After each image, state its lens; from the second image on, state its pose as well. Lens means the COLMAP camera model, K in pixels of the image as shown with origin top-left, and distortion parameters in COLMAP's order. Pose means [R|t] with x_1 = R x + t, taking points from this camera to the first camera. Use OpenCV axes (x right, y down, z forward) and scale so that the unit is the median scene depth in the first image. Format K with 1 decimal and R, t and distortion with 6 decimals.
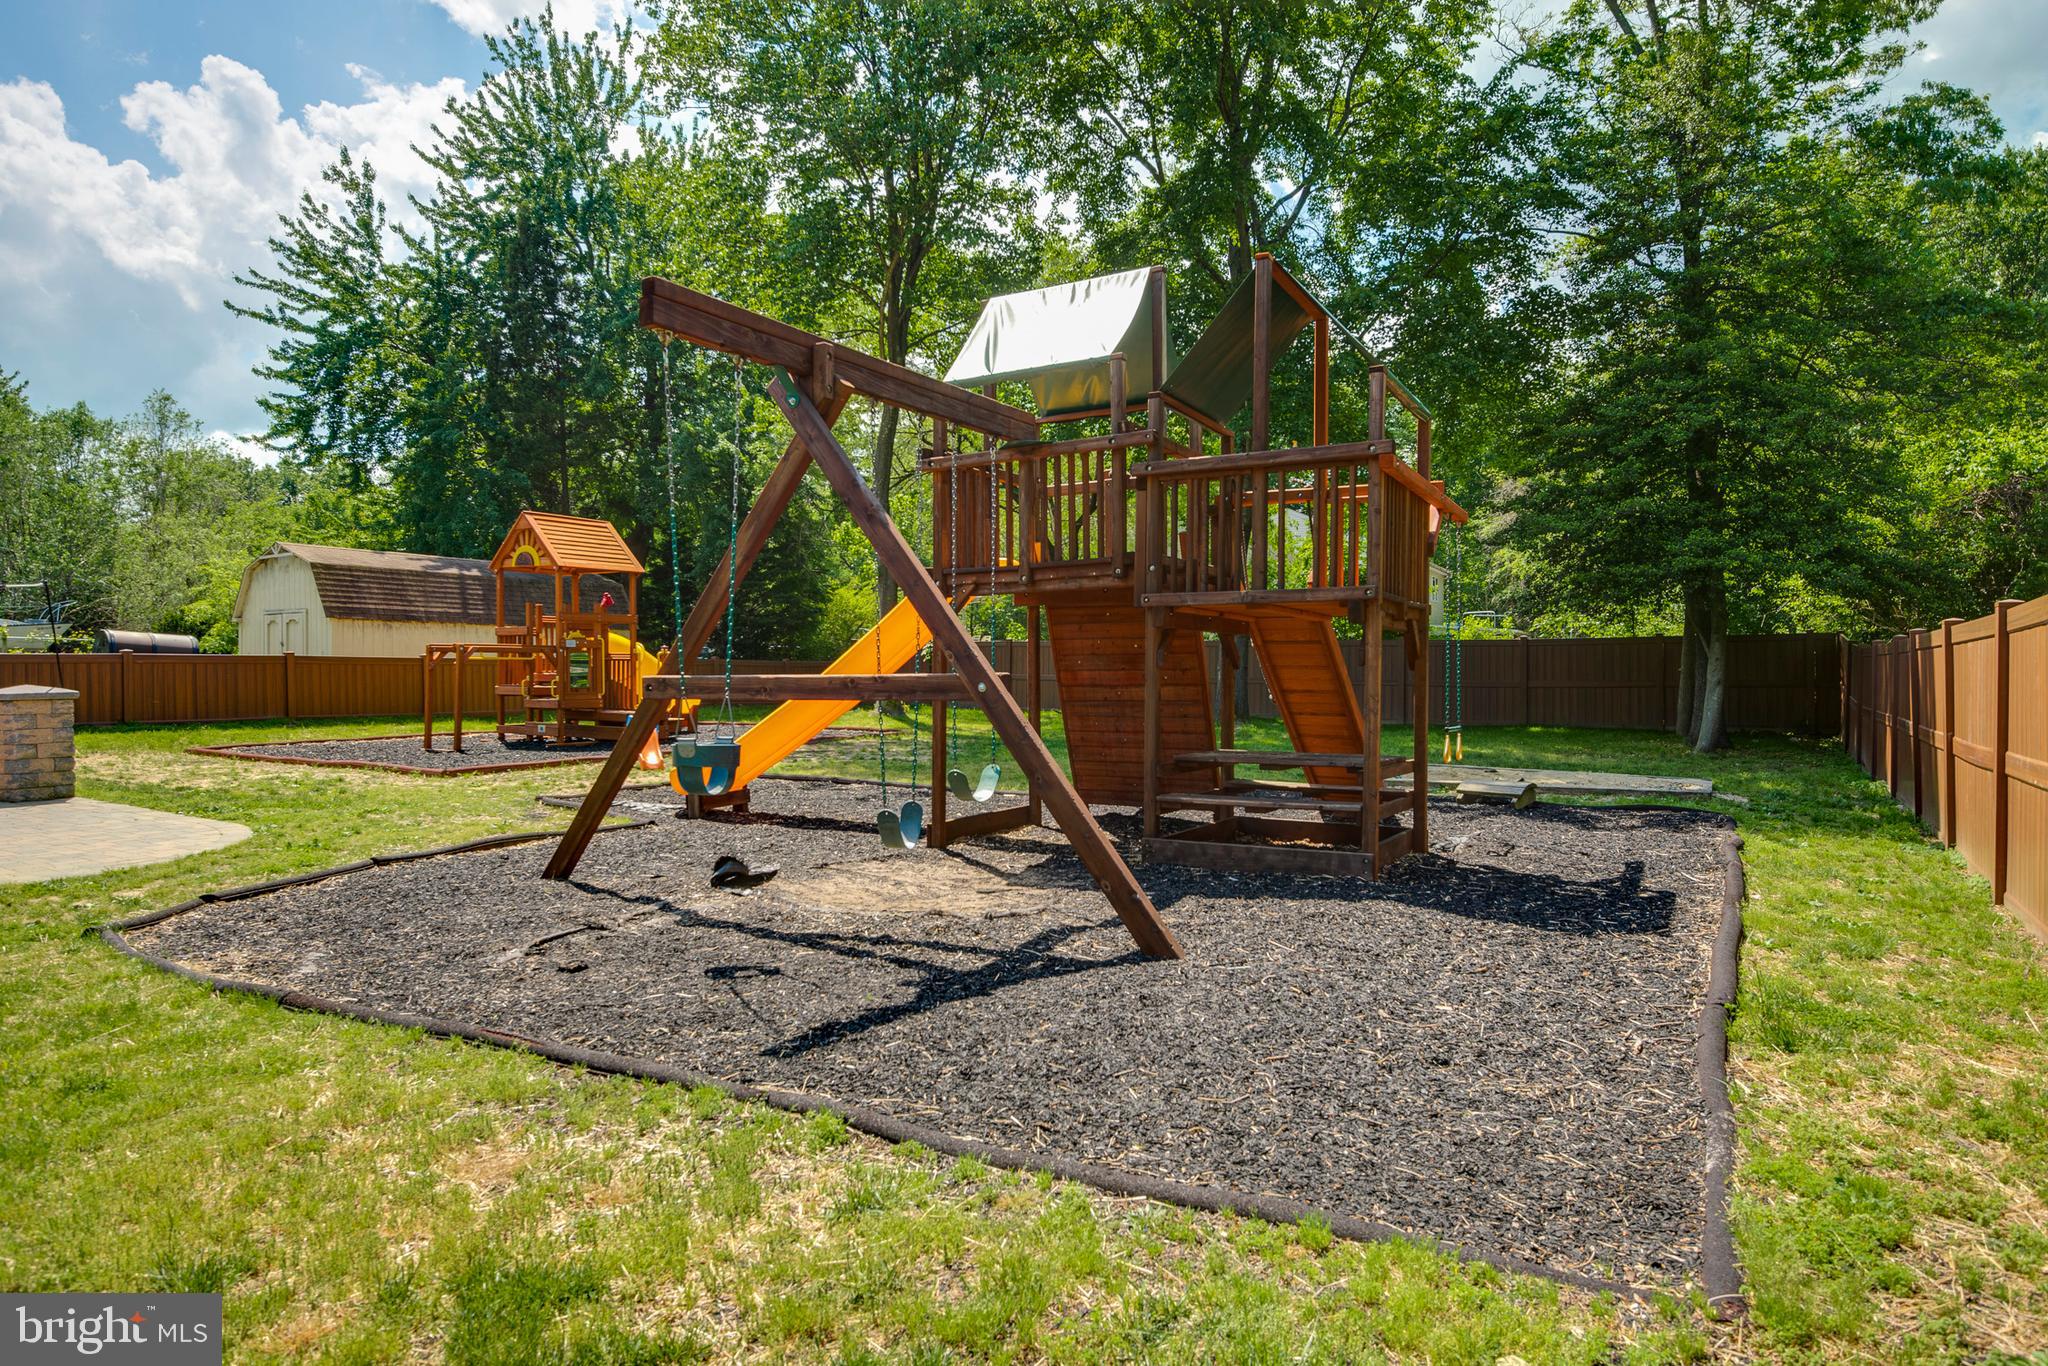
lens RADIAL K [[1139.5, 0, 1014.4], [0, 1139.5, 679.9], [0, 0, 1]] dist [-0.027413, -0.002083]
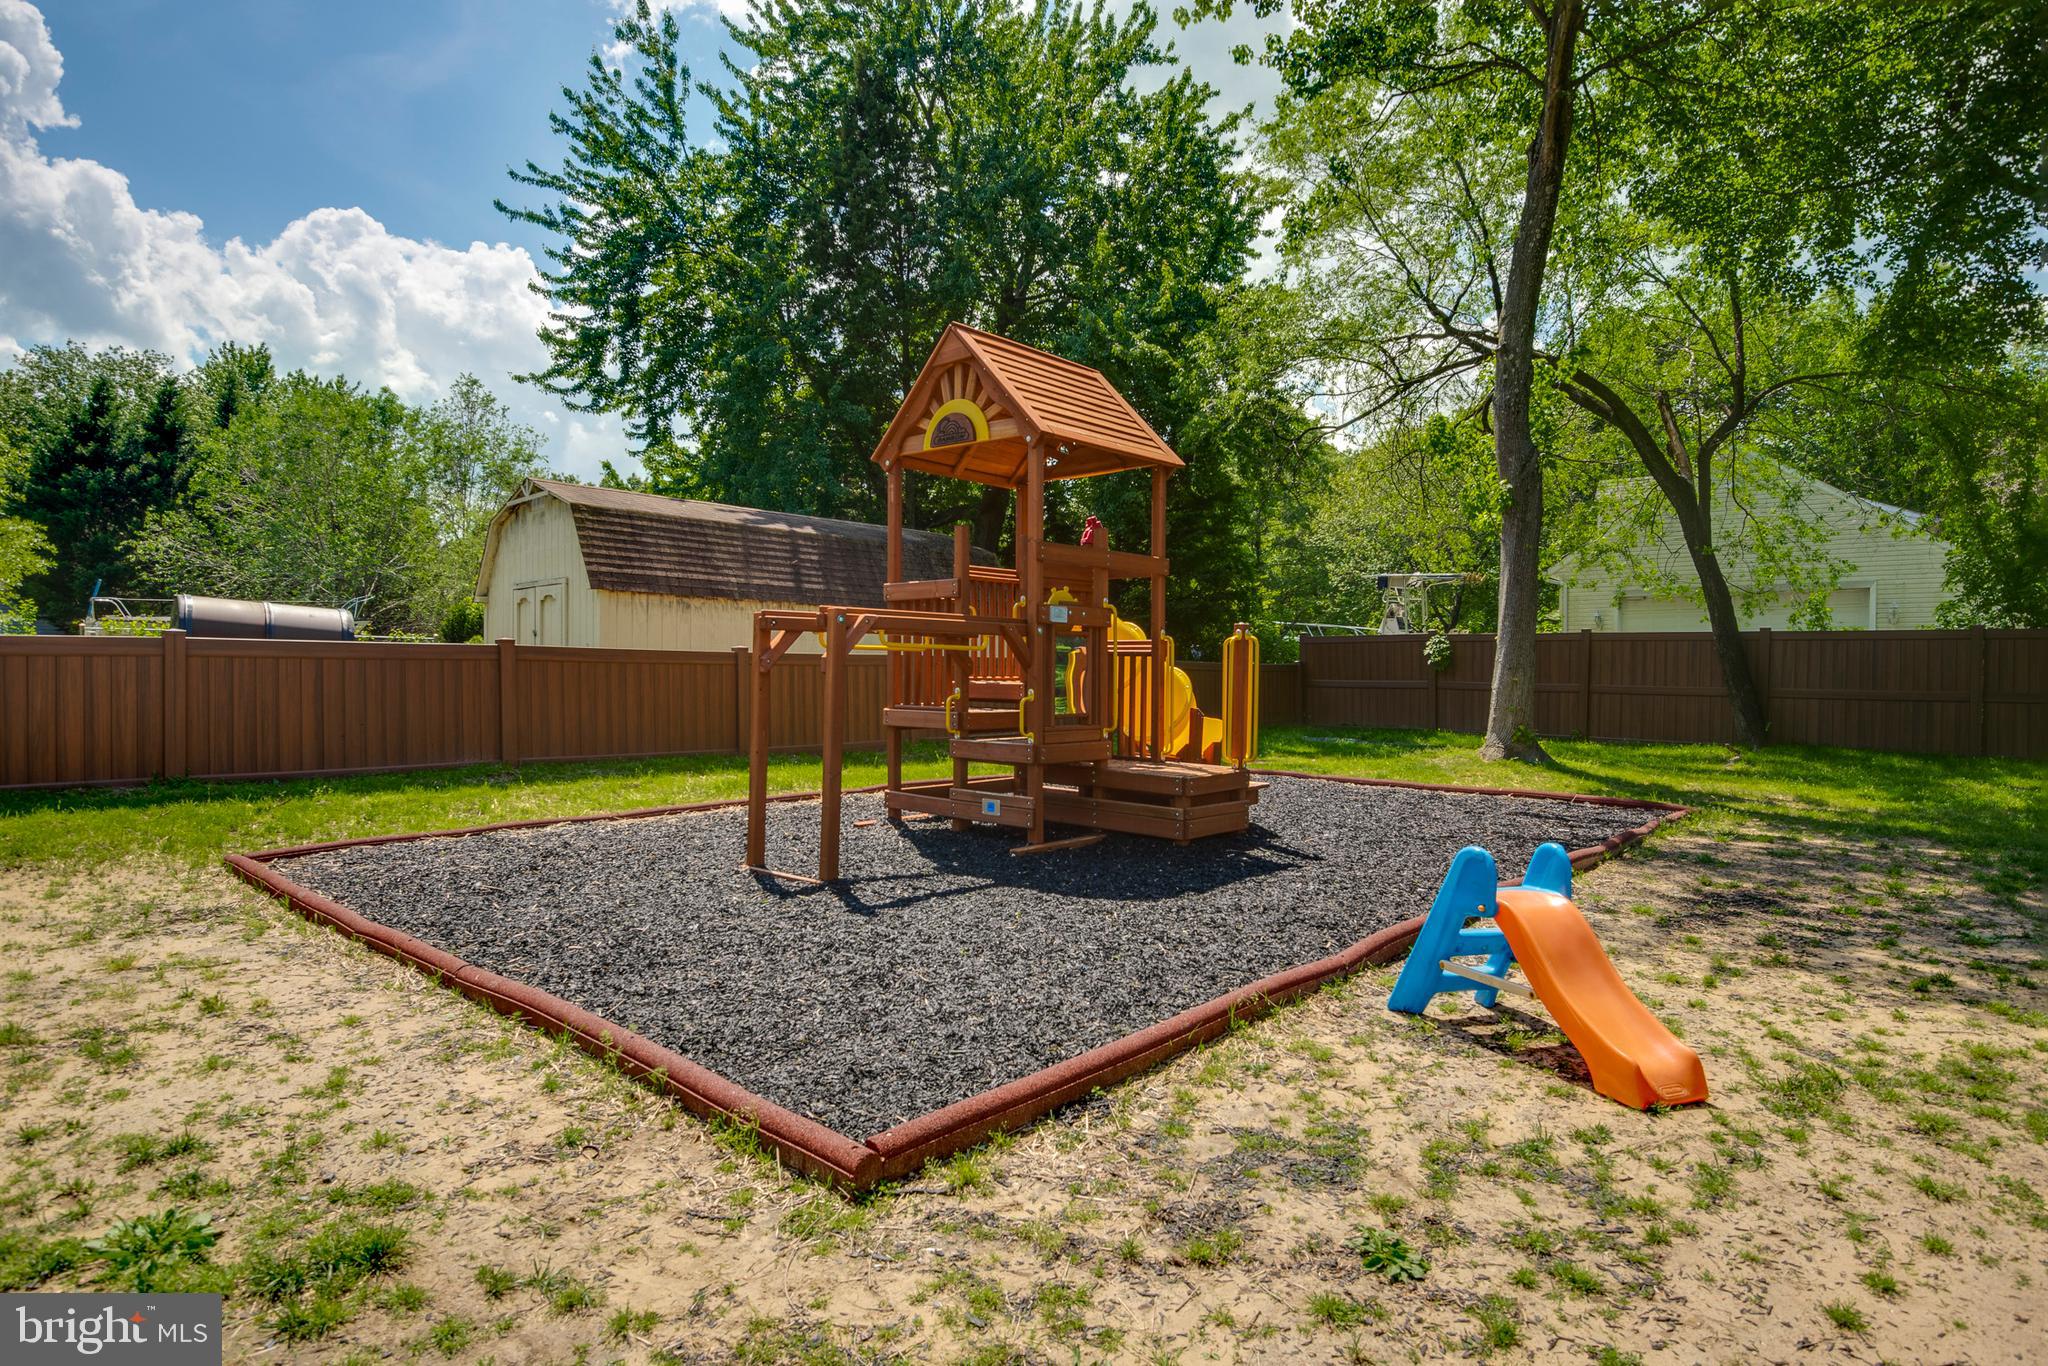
lens RADIAL K [[1139.5, 0, 1036.3], [0, 1139.5, 685.6], [0, 0, 1]] dist [-0.027413, -0.002083]
pose [[0.976758, 0.006320, -0.214254, -0.167965], [-0.007270, 0.999967, -0.003646, -0.001572], [0.214224, 0.005119, 0.976771, 0.313346]]
